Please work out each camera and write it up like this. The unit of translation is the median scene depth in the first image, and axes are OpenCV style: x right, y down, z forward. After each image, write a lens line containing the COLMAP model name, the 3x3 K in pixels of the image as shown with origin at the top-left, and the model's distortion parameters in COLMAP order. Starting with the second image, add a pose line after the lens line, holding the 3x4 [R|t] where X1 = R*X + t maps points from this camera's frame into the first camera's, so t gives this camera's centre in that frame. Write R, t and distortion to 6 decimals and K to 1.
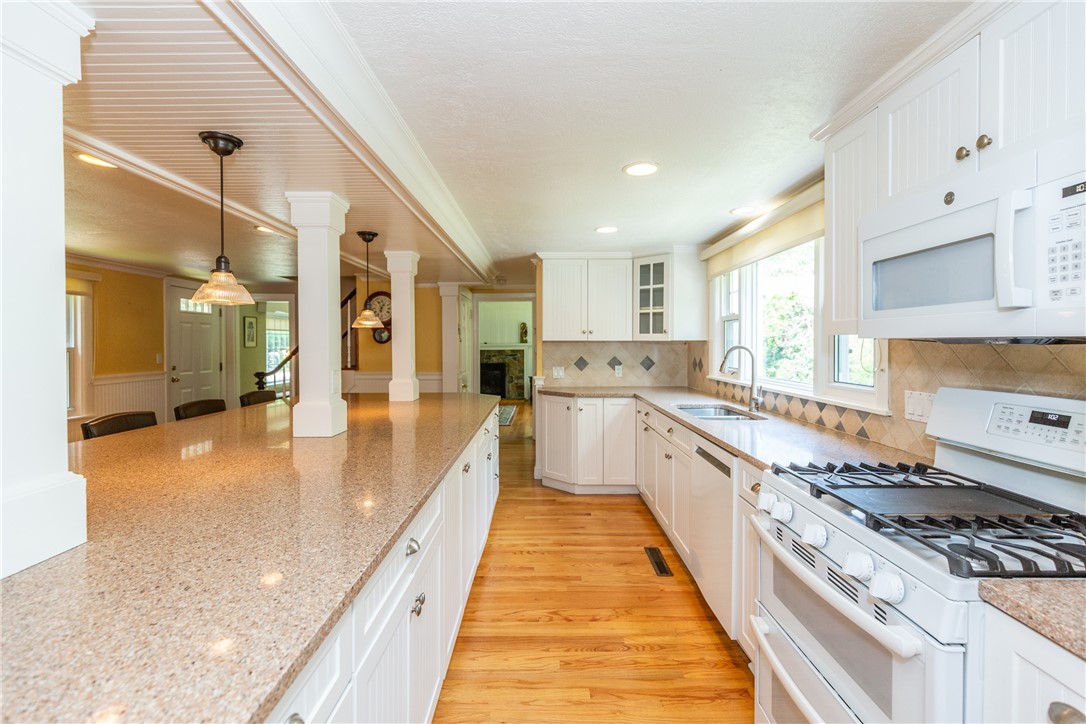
lens RADIAL K [[486.2, 0, 544.2], [0, 486.2, 350.7], [0, 0, 1]] dist [0.002824, 0.000284]
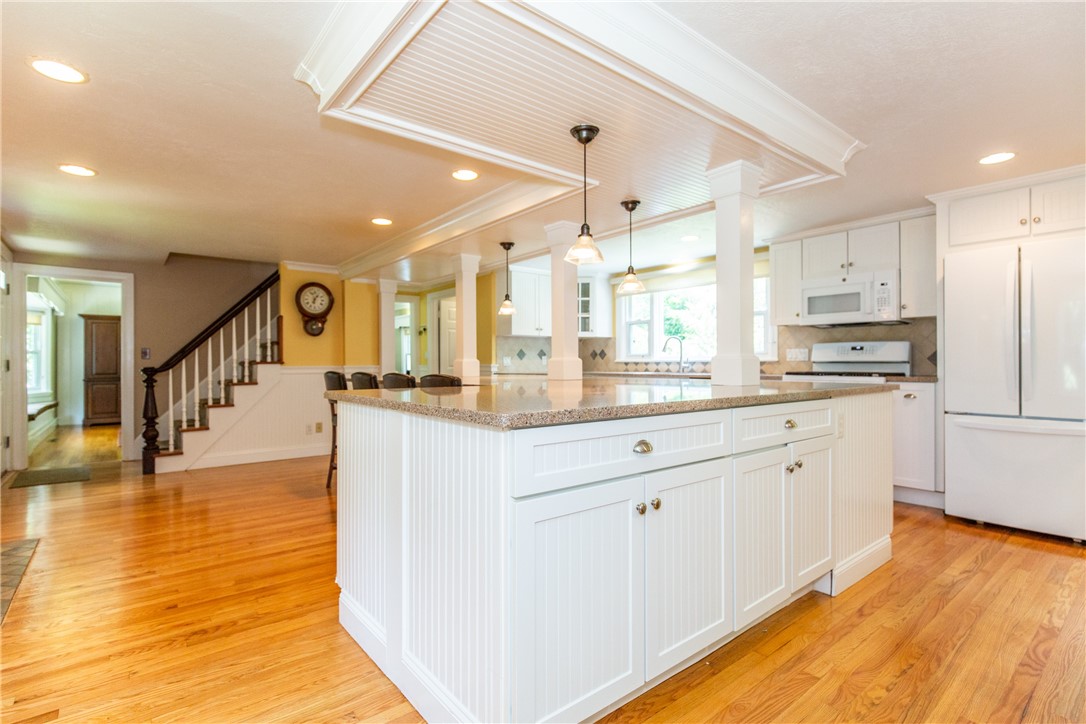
lens RADIAL K [[522.4, 0, 543.0], [0, 522.4, 362.0], [0, 0, 1]] dist [-0.001253, -0.000174]
pose [[0.781924, -0.000122, 0.623374, -0.833483], [0.011133, 0.999843, -0.013768, 0.074528], [-0.623275, 0.017706, 0.781803, -0.132175]]
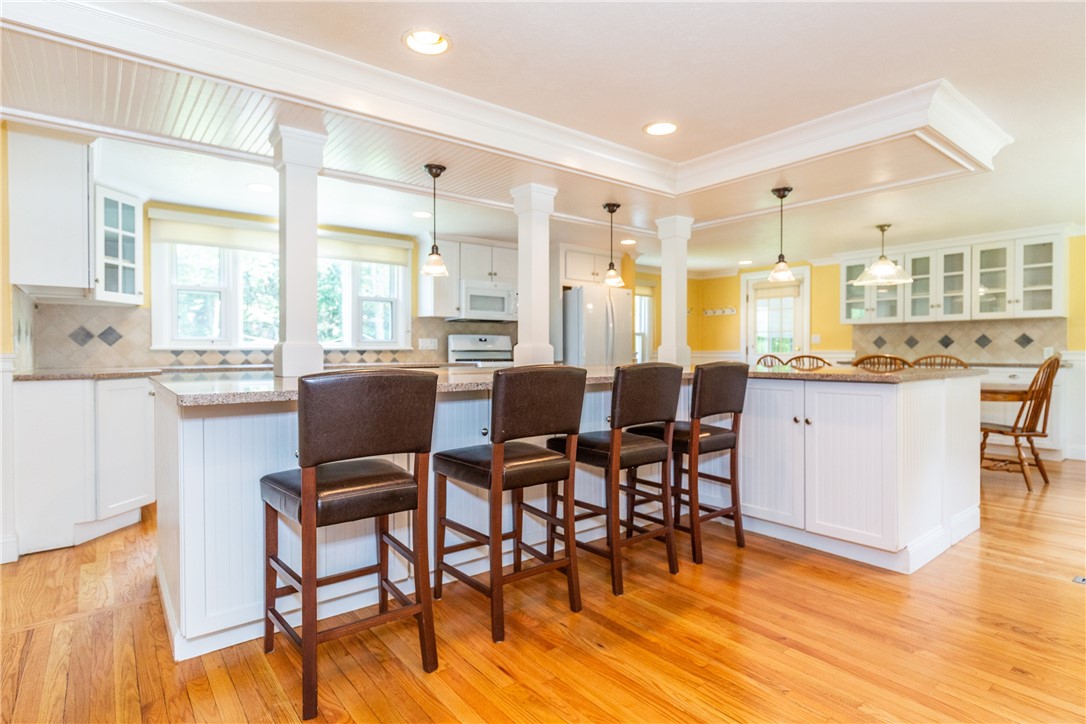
lens RADIAL K [[564.6, 0, 543.0], [0, 564.6, 362.0], [0, 0, 1]] dist [-0.001803, -0.000084]
pose [[-0.621215, -0.012020, 0.783548, -0.904931], [0.013912, 0.999556, 0.026363, 0.060220], [-0.783517, 0.027278, -0.620771, 1.049528]]
